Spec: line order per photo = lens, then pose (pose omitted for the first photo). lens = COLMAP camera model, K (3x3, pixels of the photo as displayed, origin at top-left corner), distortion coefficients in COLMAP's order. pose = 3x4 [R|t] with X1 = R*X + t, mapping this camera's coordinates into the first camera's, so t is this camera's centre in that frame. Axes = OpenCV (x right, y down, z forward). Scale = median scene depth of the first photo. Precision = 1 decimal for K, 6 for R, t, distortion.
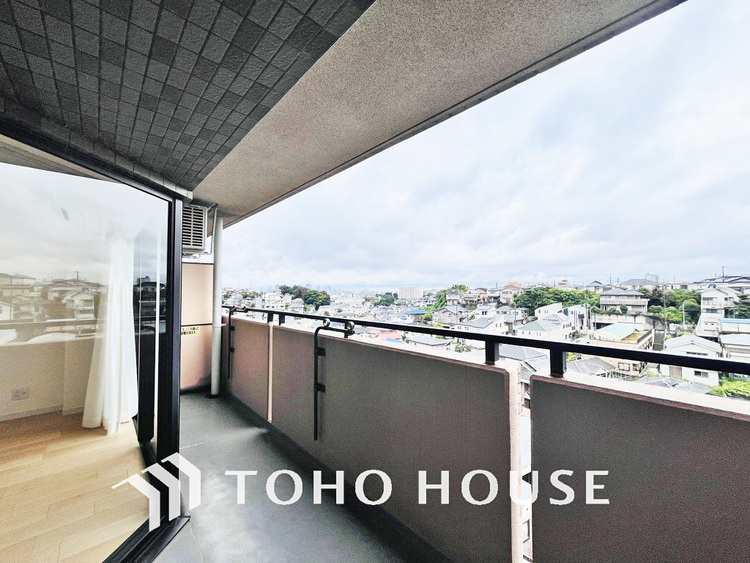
lens RADIAL K [[301.3, 0, 371.4], [0, 301.3, 279.8], [0, 0, 1]] dist [-0.003271, -0.000240]
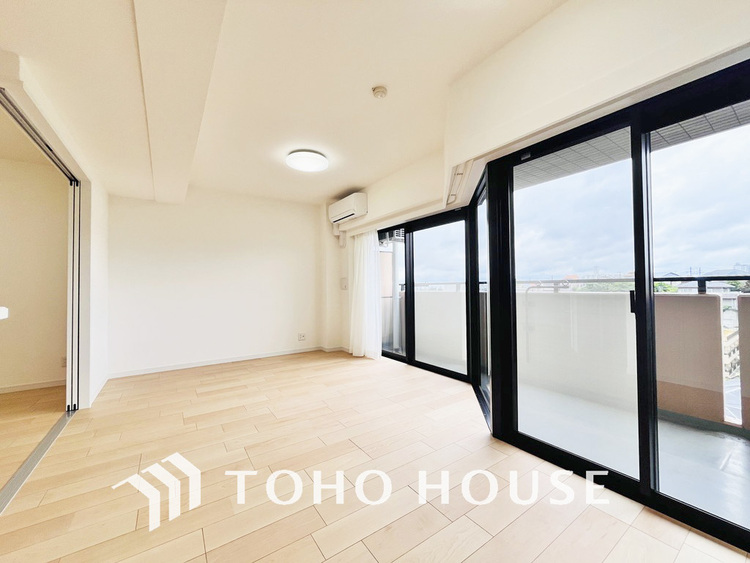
lens RADIAL K [[301.3, 0, 375.6], [0, 301.3, 280.9], [0, 0, 1]] dist [-0.003271, -0.000240]
pose [[0.990620, -0.008772, -0.136361, -0.590547], [0.011779, 0.999705, 0.021263, 0.067301], [0.136134, -0.022670, 0.990431, -0.472719]]
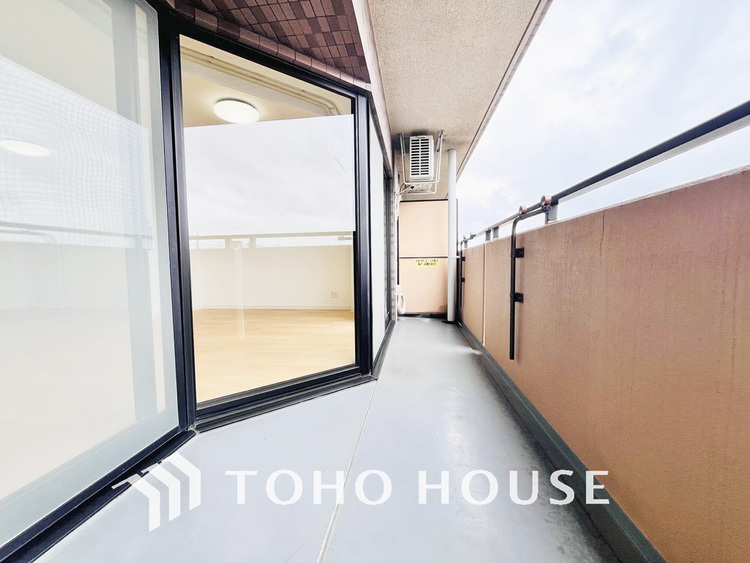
lens RADIAL K [[301.3, 0, 377.2], [0, 301.3, 282.8], [0, 0, 1]] dist [-0.003271, -0.000240]
pose [[0.656926, 0.046288, -0.752533, 0.153691], [0.033105, 0.995380, 0.090125, 0.186877], [0.753228, -0.084118, 0.652359, 0.150370]]
